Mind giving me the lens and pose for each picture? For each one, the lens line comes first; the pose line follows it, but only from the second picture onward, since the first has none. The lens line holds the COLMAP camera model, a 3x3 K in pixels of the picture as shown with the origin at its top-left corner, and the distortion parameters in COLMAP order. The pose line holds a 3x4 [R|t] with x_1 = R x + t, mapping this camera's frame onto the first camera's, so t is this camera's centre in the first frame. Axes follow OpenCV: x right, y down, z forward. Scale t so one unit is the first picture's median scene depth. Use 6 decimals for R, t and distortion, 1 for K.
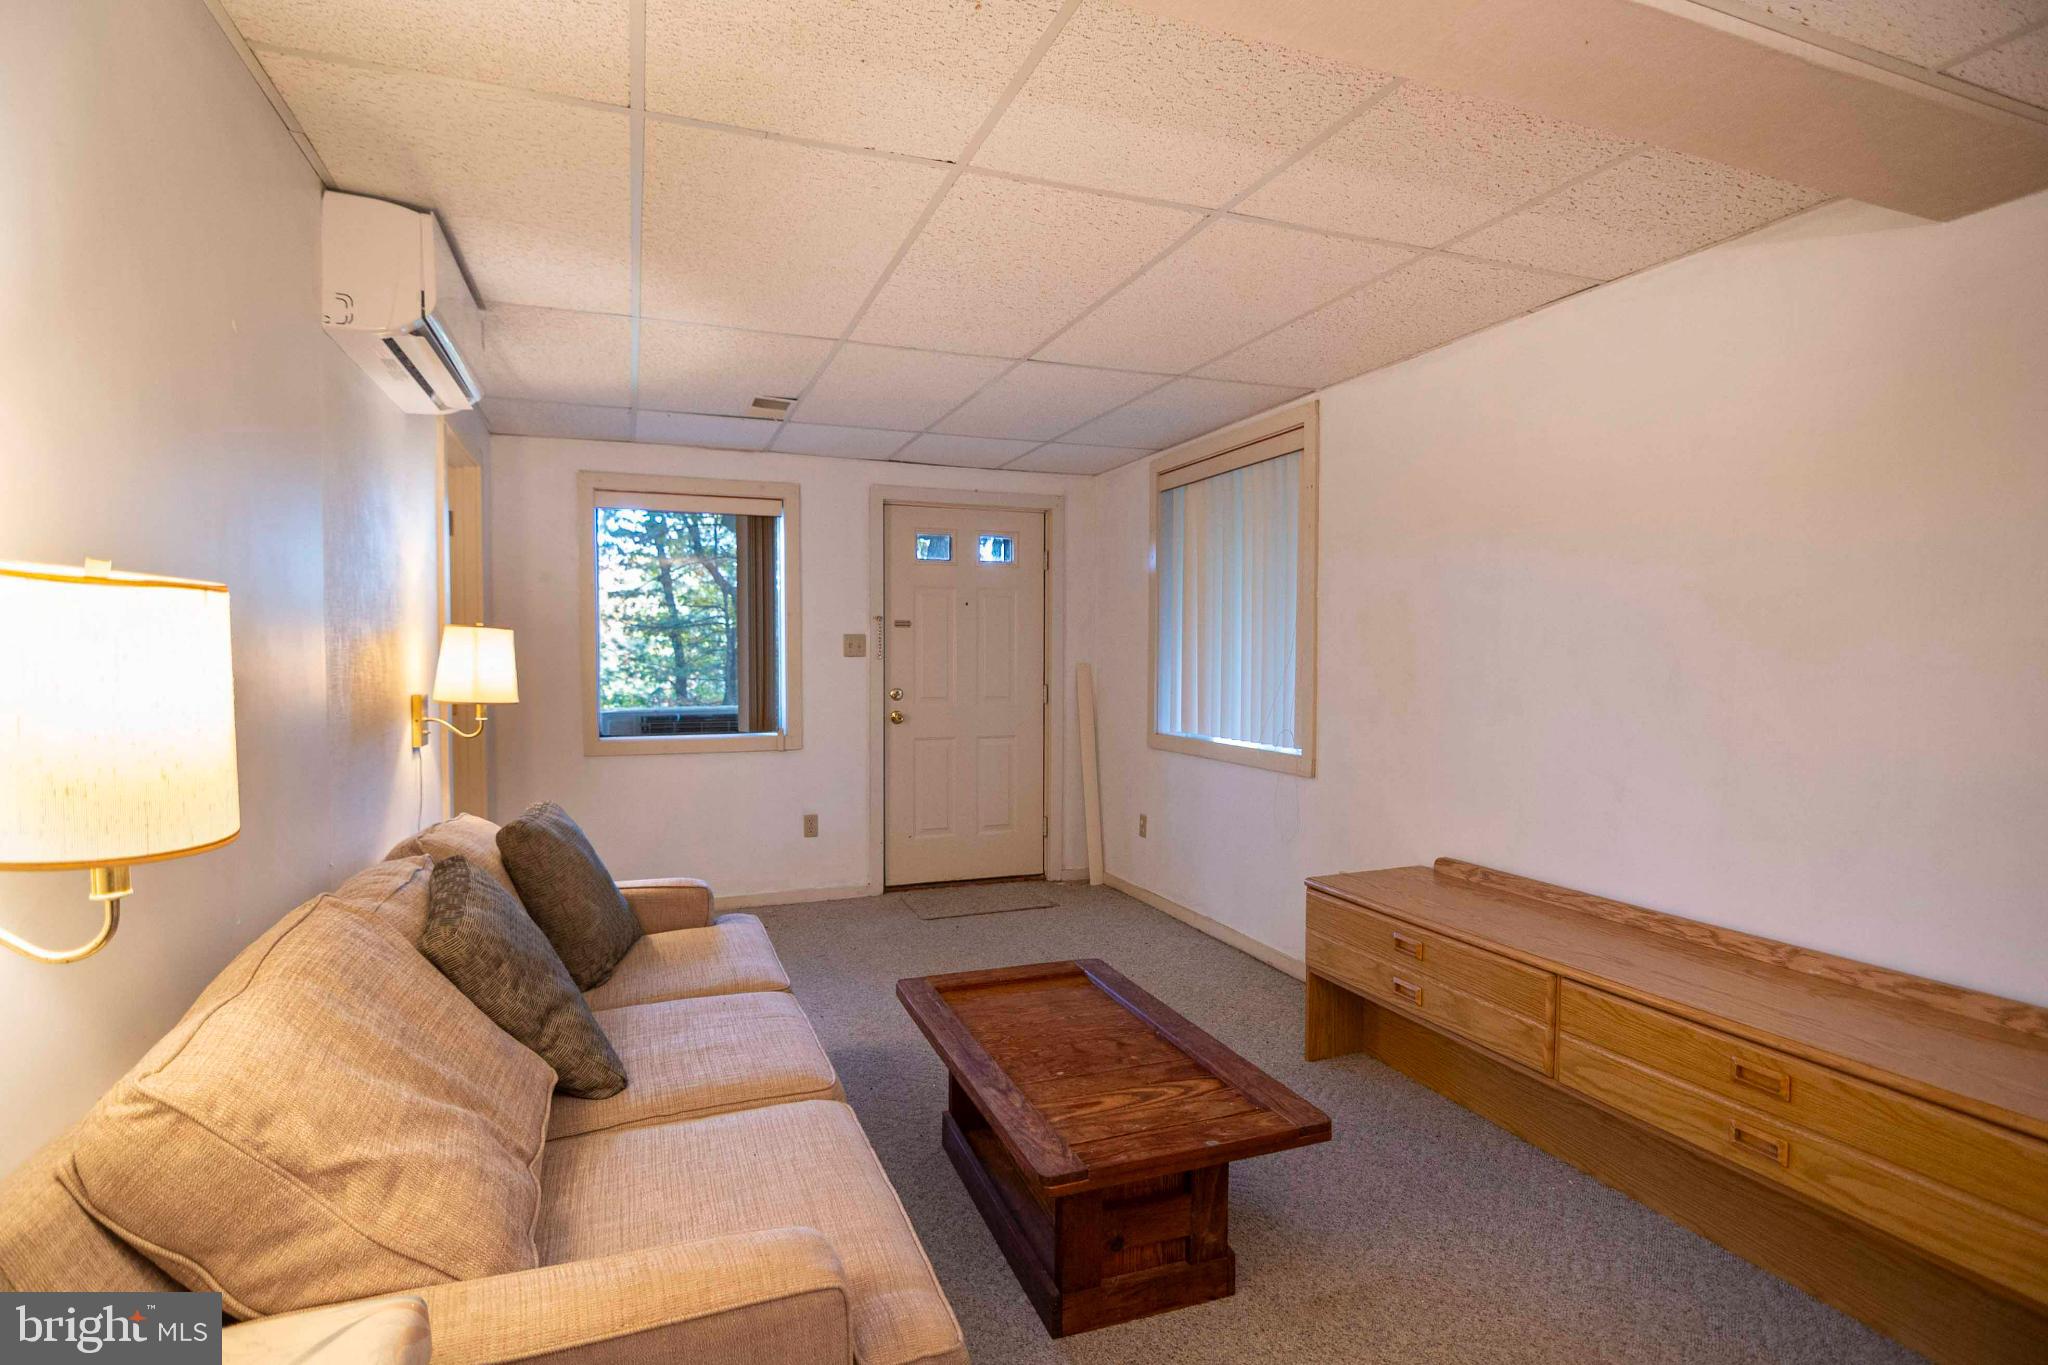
lens RADIAL K [[1015.1, 0, 1013.3], [0, 1015.1, 679.8], [0, 0, 1]] dist [-0.028205, 0.009342]
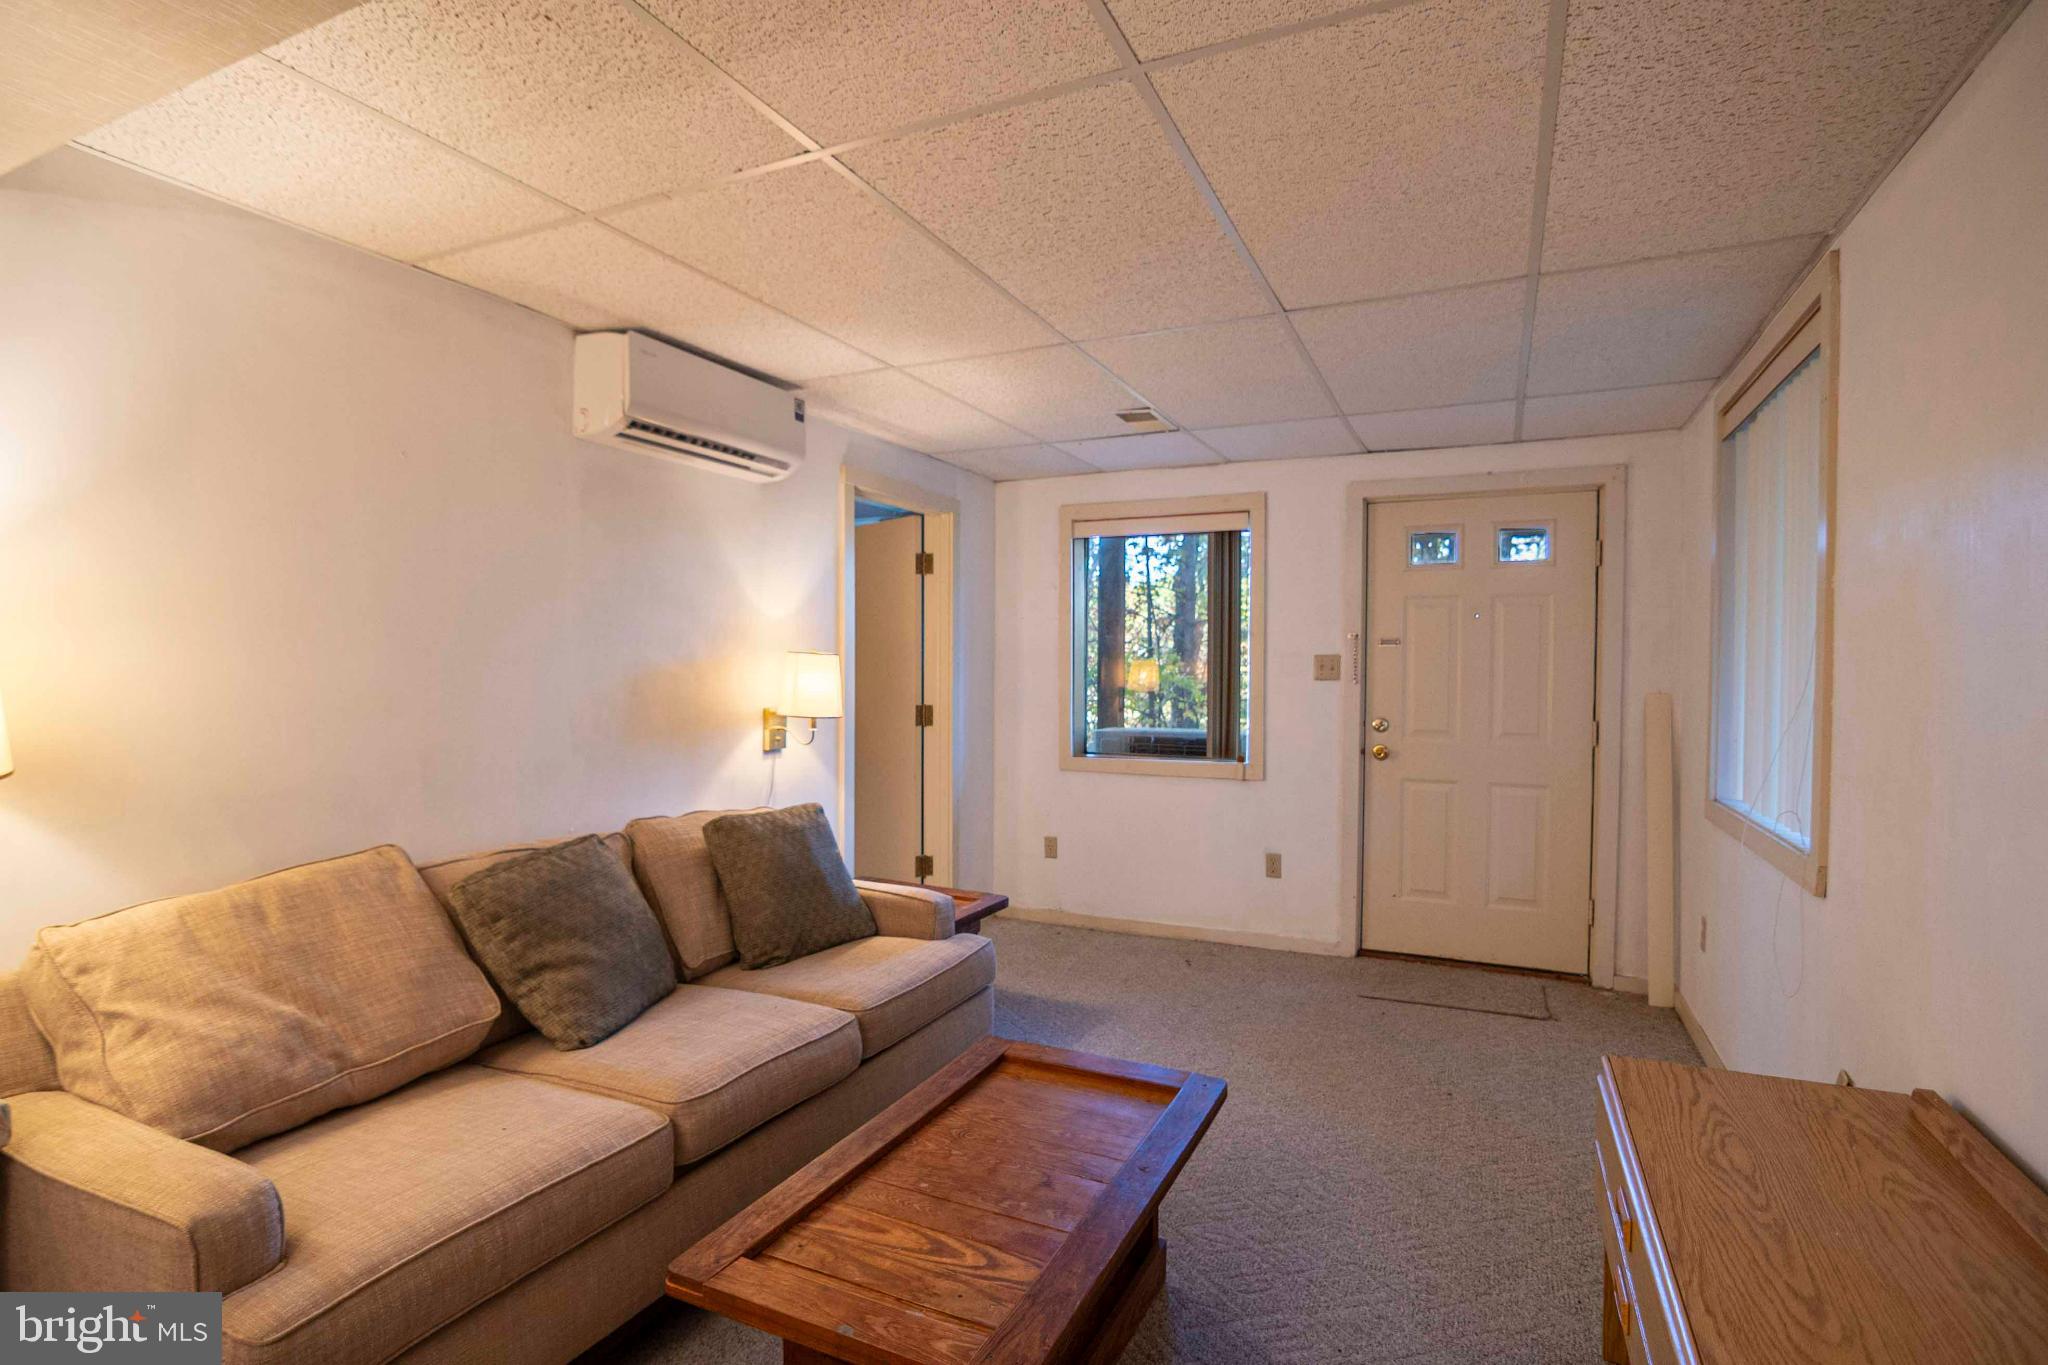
lens RADIAL K [[1015.1, 0, 1018.3], [0, 1015.1, 682.4], [0, 0, 1]] dist [-0.028205, 0.009342]
pose [[0.691159, 0.012305, -0.722598, 0.302852], [-0.024455, 0.999681, -0.006368, -0.009259], [0.722289, 0.022073, 0.691239, 0.205920]]
